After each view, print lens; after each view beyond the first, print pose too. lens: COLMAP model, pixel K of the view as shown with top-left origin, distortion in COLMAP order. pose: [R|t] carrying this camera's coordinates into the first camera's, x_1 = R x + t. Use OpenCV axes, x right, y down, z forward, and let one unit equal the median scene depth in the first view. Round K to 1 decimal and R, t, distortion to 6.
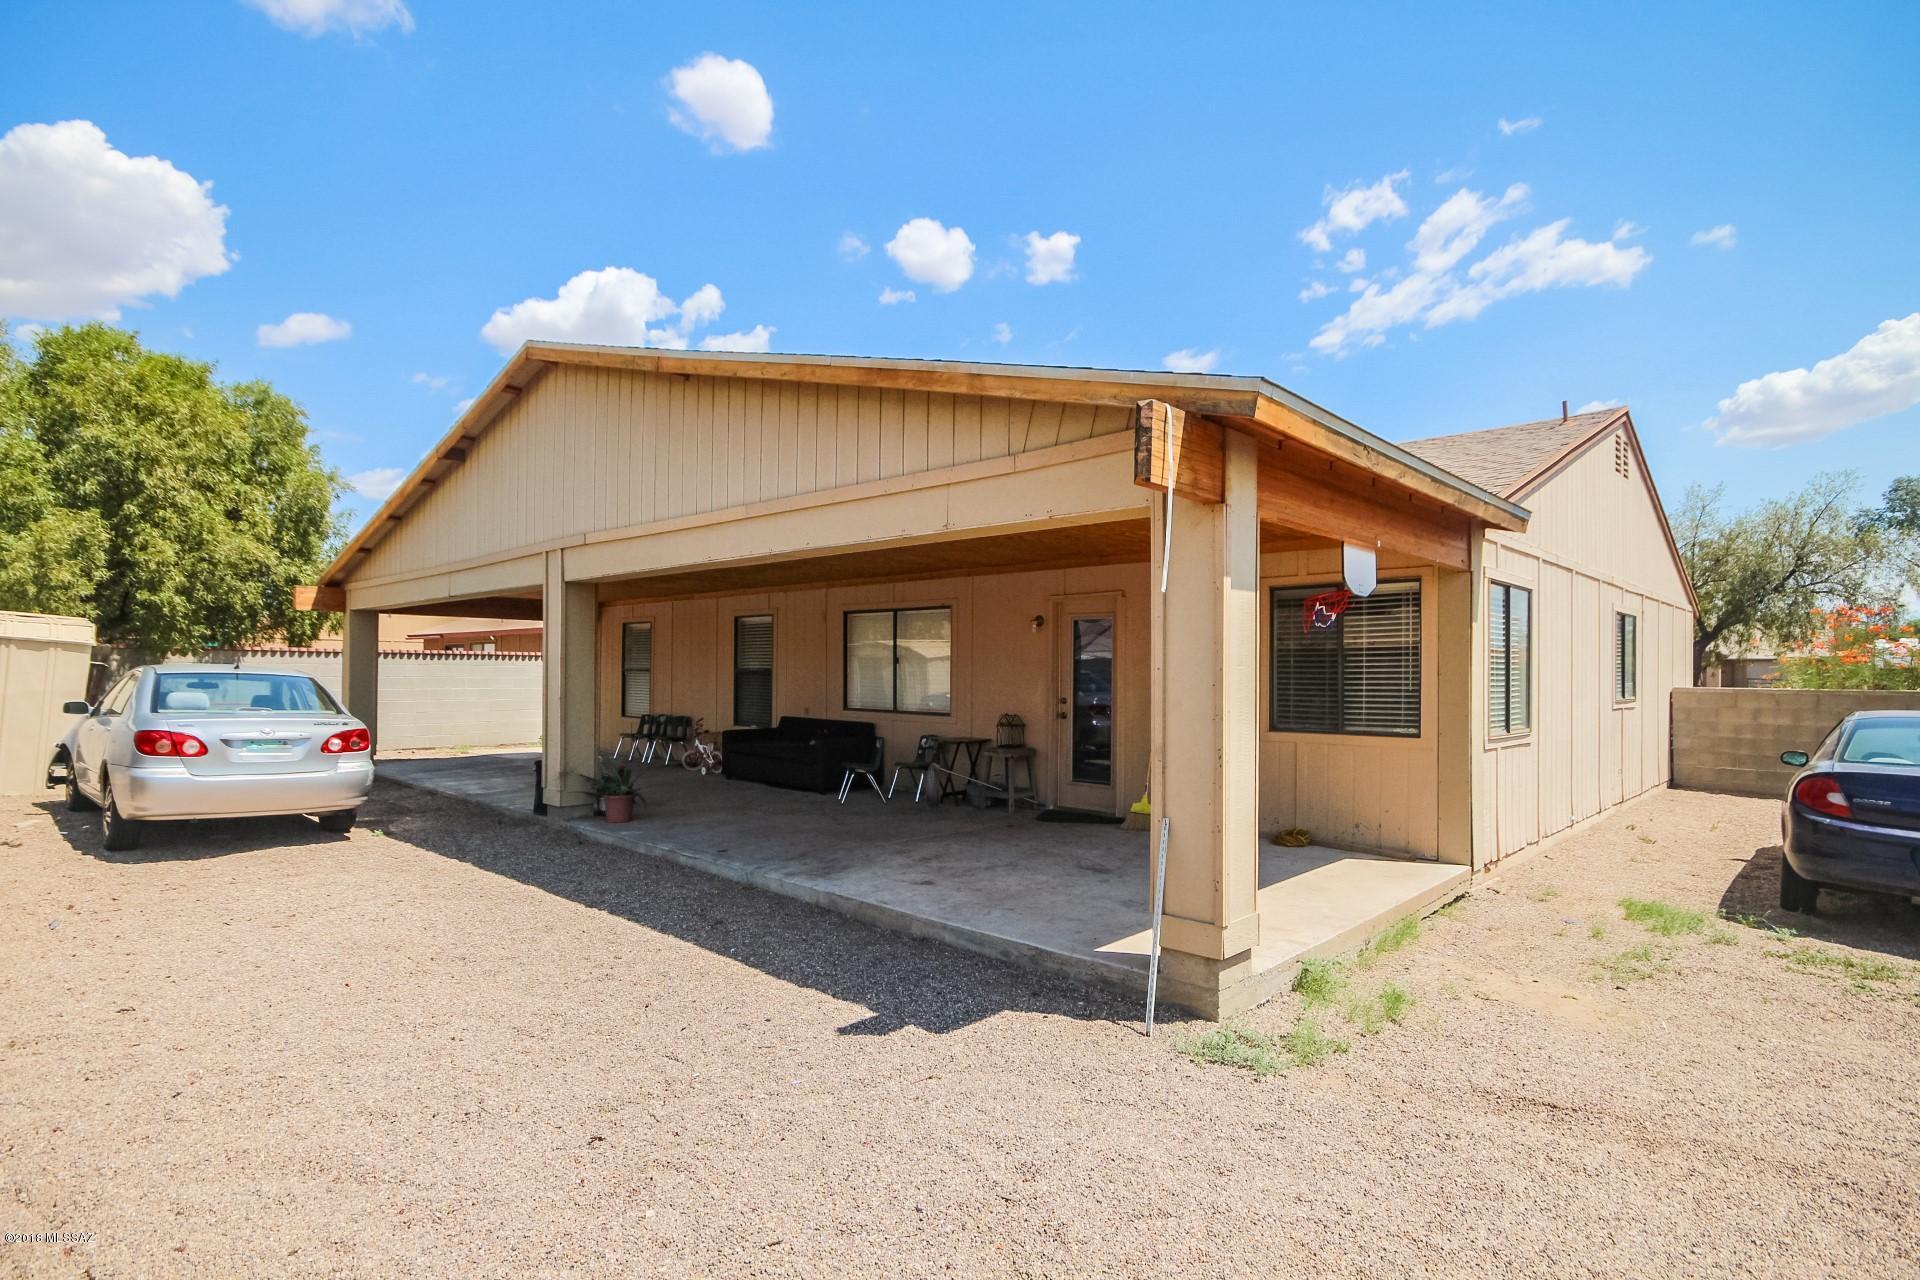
lens RADIAL K [[997.8, 0, 953.9], [0, 997.8, 648.2], [0, 0, 1]] dist [-0.004556, 0.009051]
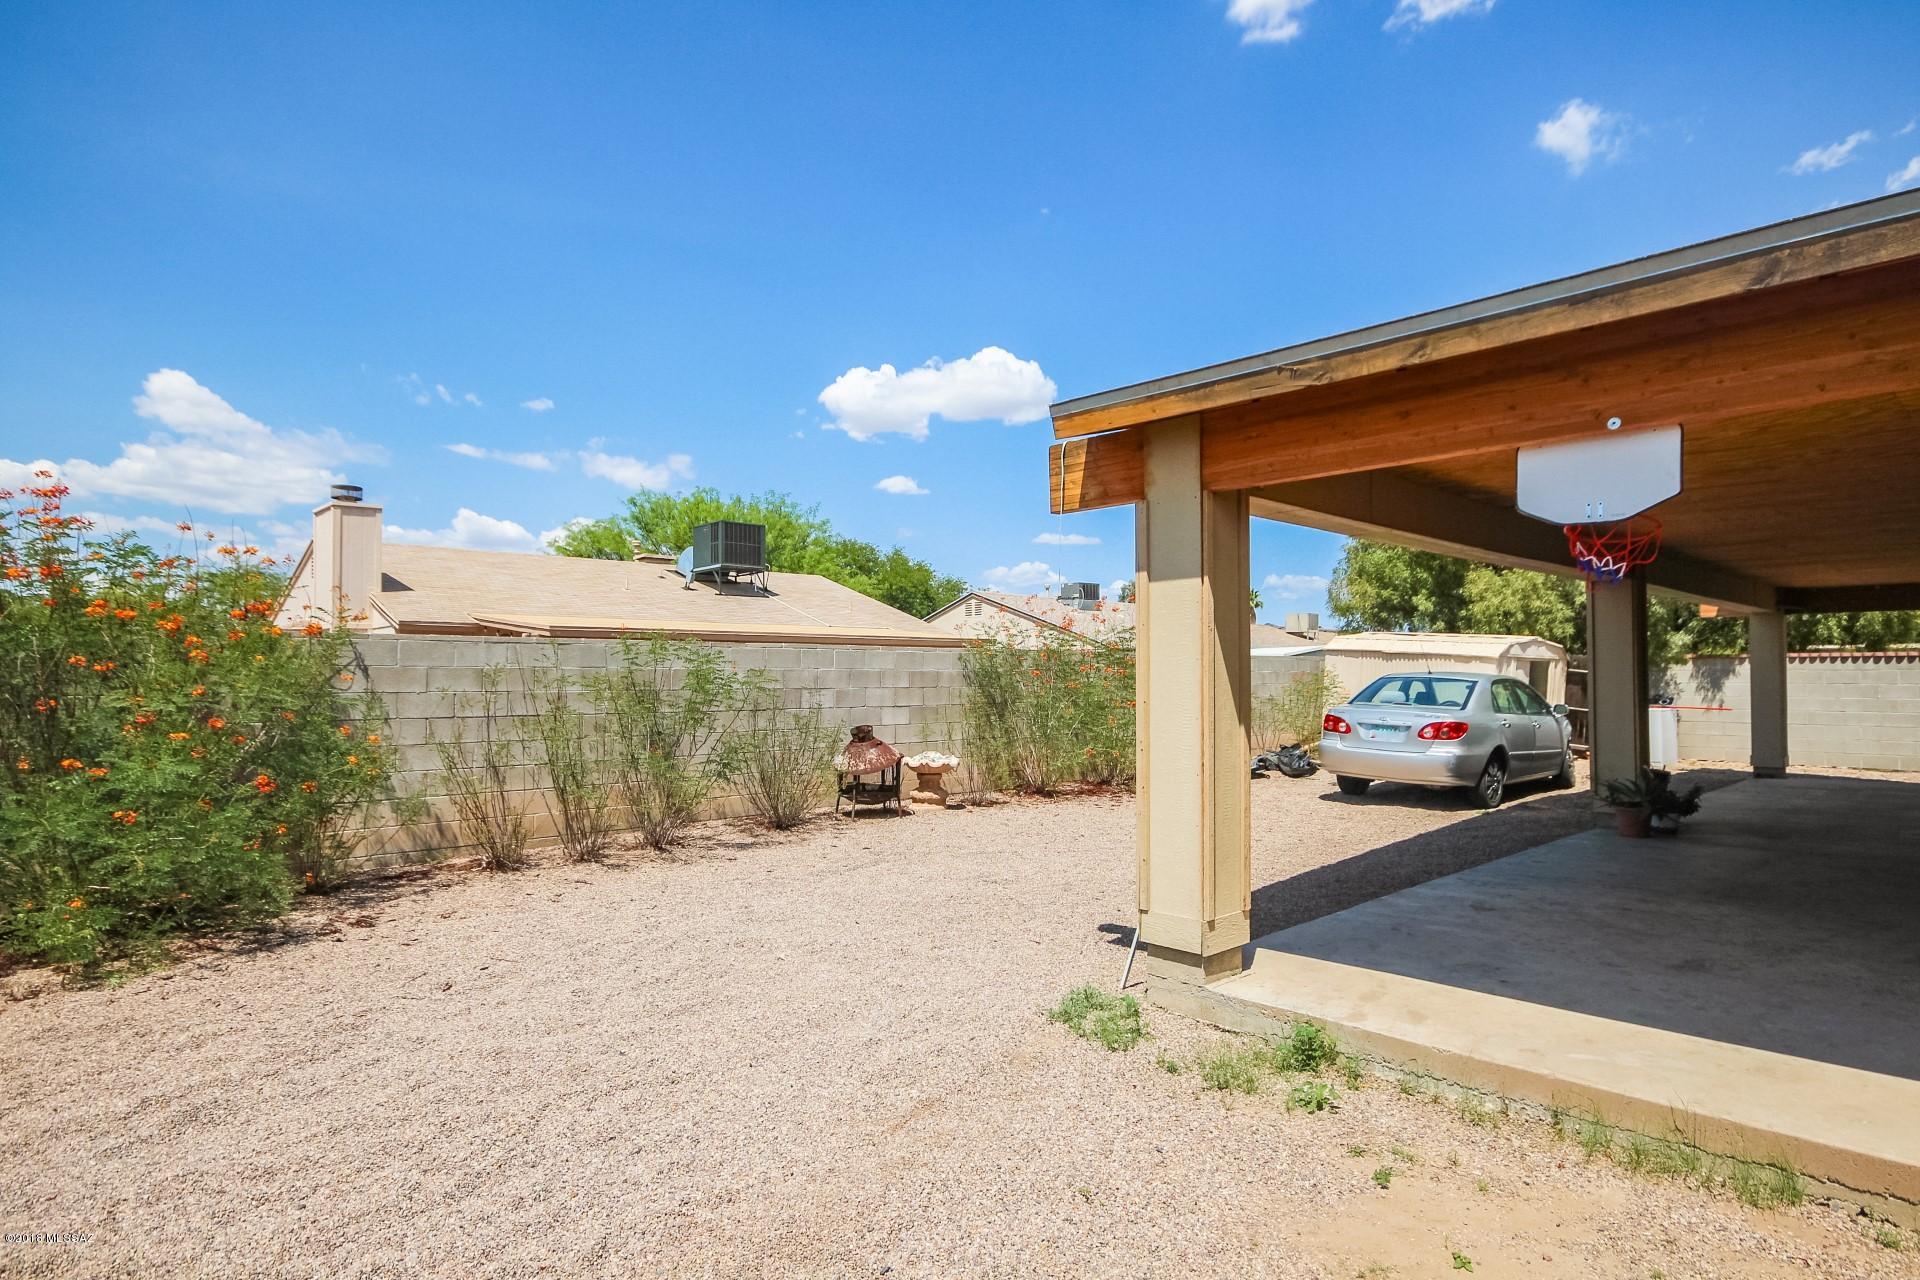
lens RADIAL K [[997.8, 0, 953.9], [0, 997.8, 648.2], [0, 0, 1]] dist [-0.004556, 0.009051]
pose [[-0.028675, -0.039403, -0.998812, 0.669838], [0.024901, 0.998884, -0.040121, 0.025822], [0.999279, -0.026022, -0.027661, 0.439604]]
